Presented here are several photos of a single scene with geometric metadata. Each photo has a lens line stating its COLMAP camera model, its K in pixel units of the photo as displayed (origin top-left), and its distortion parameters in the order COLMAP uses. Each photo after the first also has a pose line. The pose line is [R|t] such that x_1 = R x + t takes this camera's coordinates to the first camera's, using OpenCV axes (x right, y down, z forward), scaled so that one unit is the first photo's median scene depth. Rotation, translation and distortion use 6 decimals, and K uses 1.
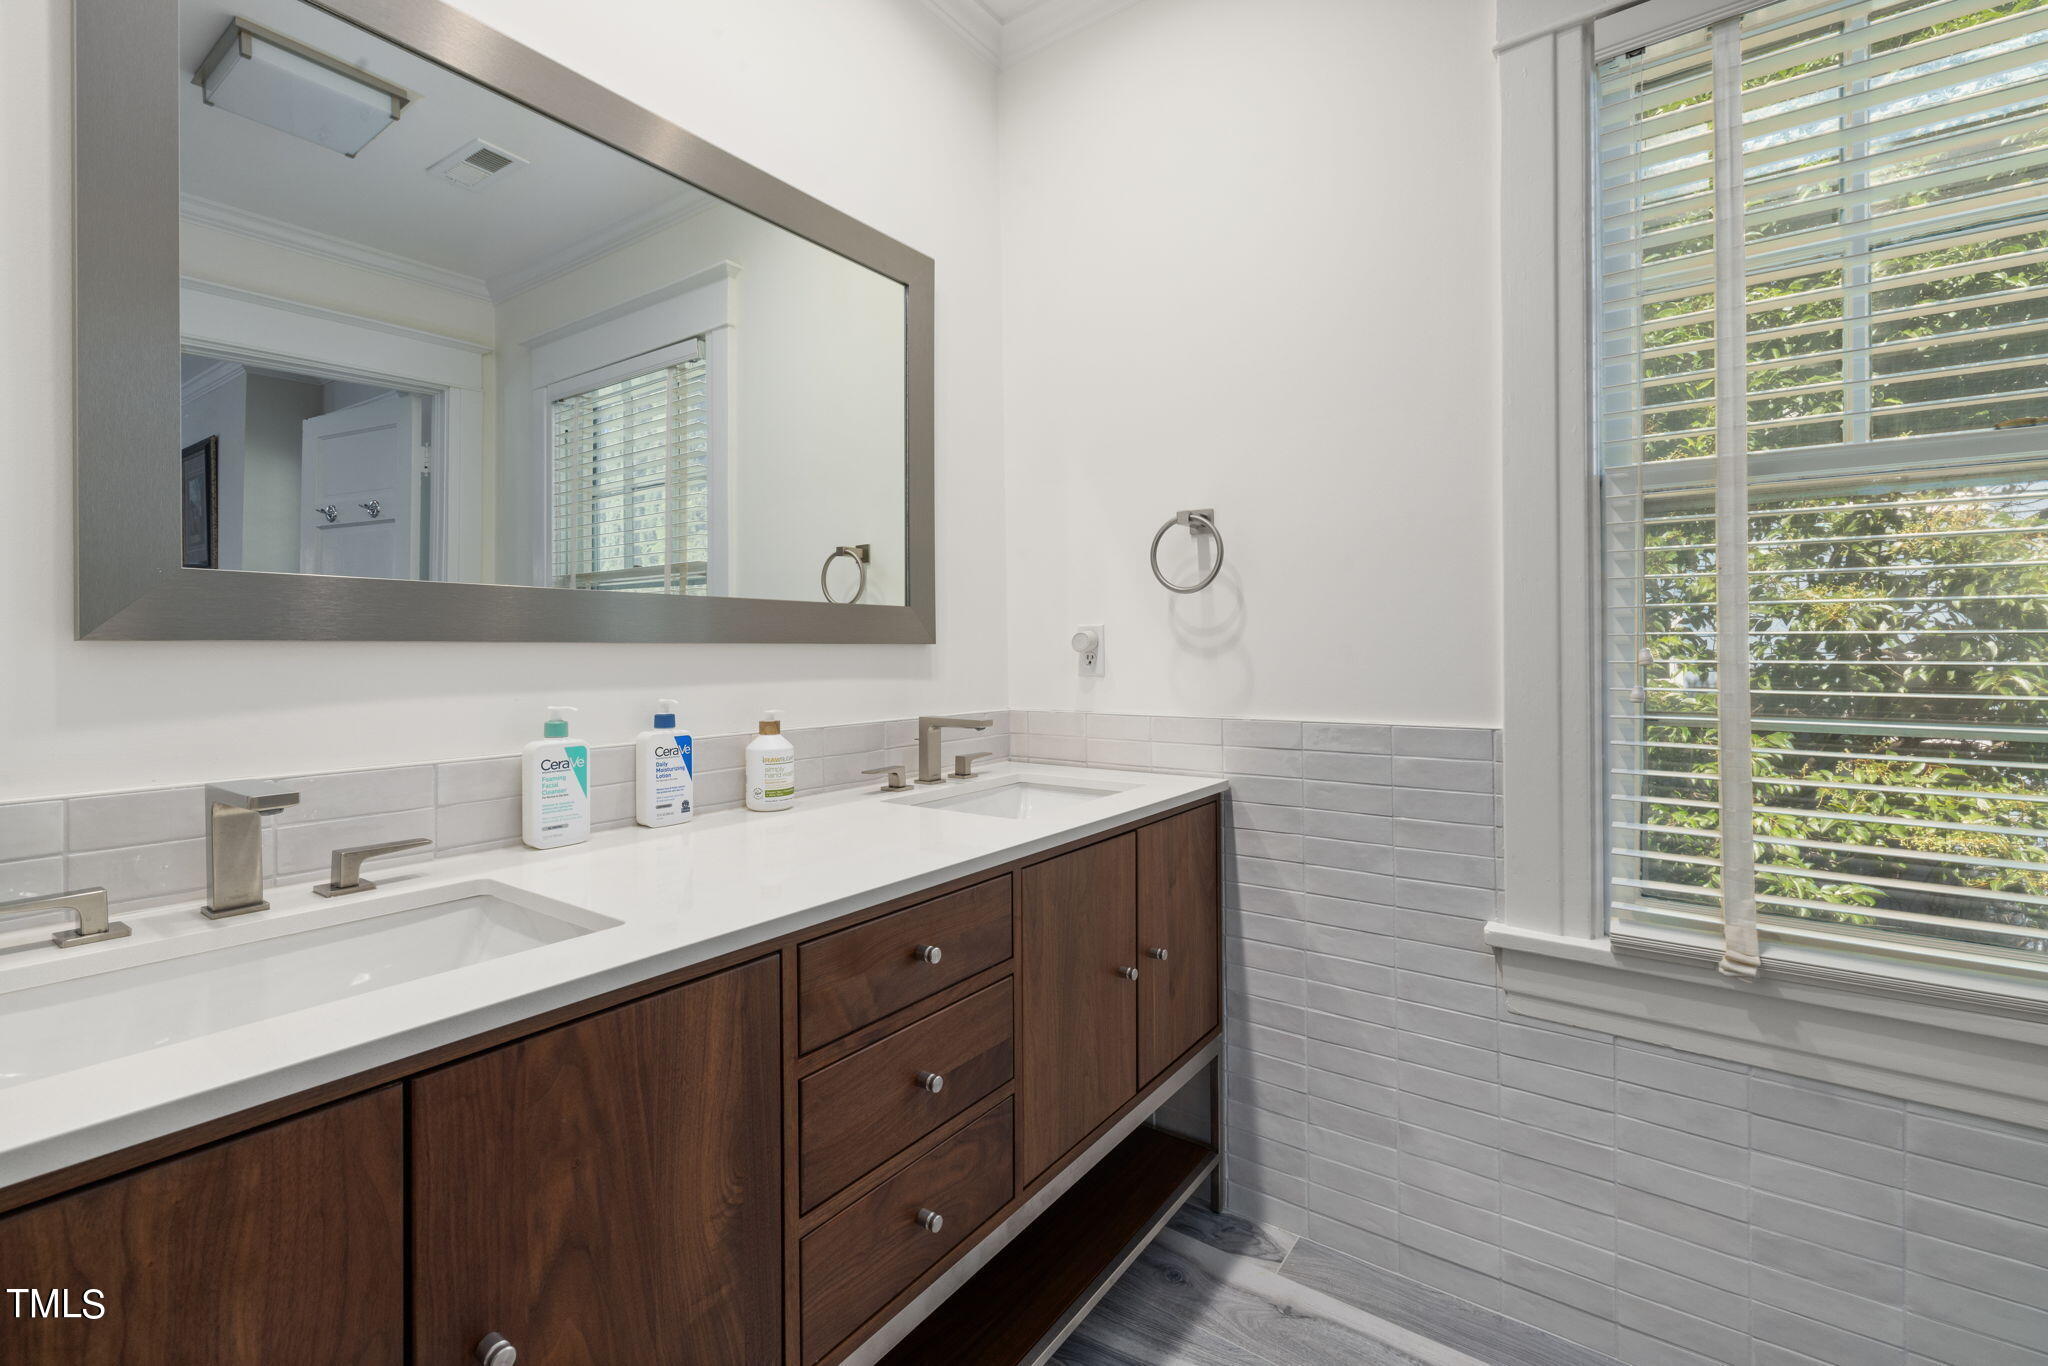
lens RADIAL K [[886.3, 0, 1020.8], [0, 886.3, 660.8], [0, 0, 1]] dist [-0.001896, 0.000208]
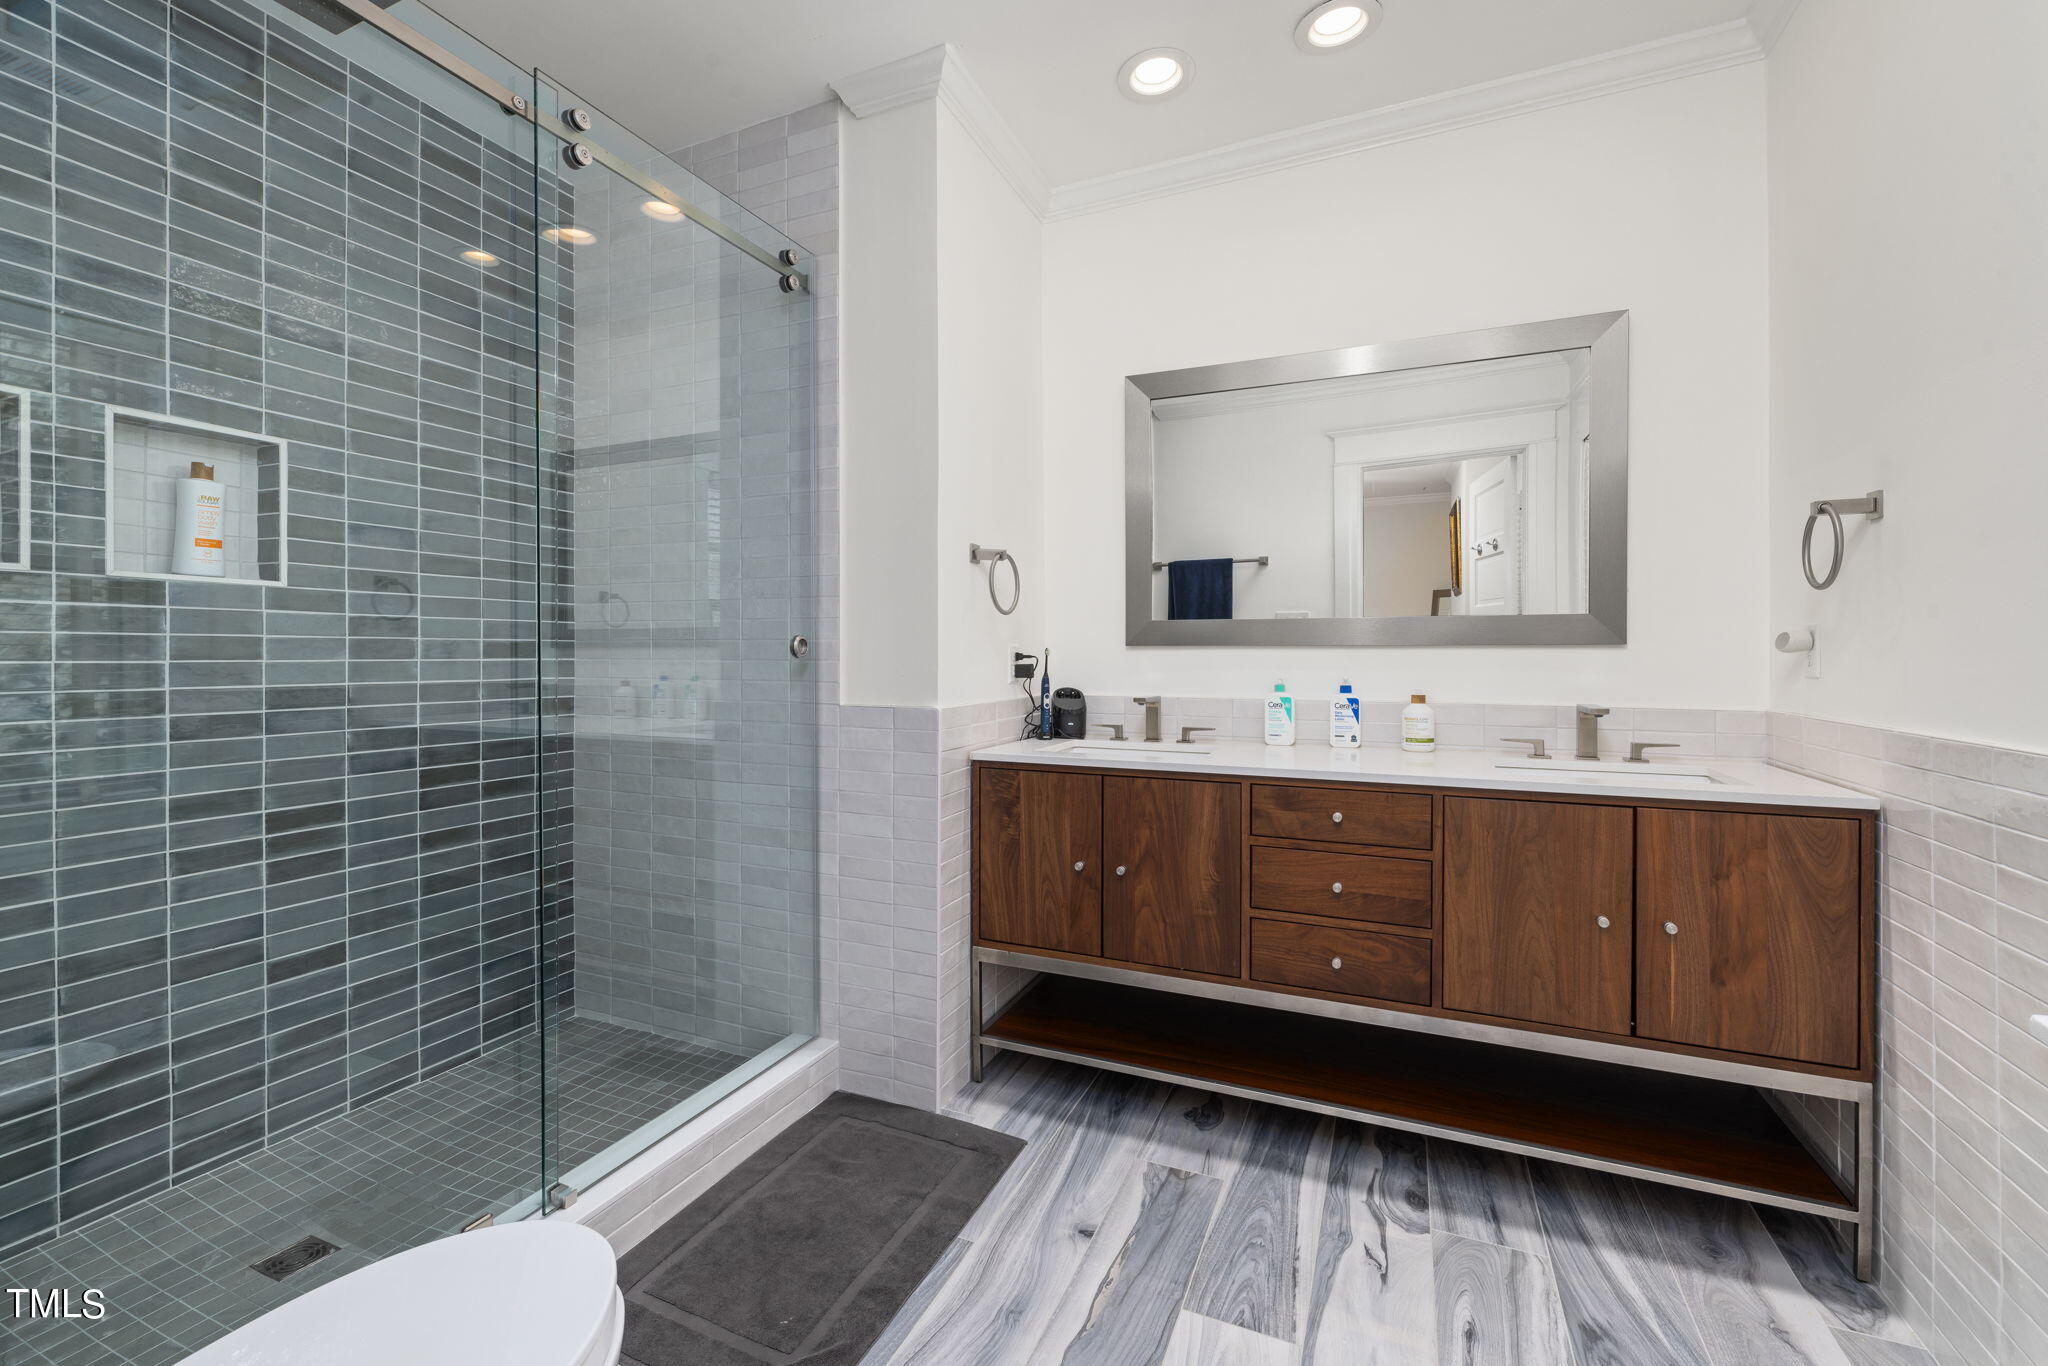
lens RADIAL K [[886.3, 0, 1023.6], [0, 886.3, 664.1], [0, 0, 1]] dist [-0.001896, 0.000208]
pose [[0.225063, 0.021783, -0.974101, 1.342630], [-0.008683, 0.999755, 0.020351, -0.015599], [0.974305, 0.003878, 0.225197, -0.041884]]
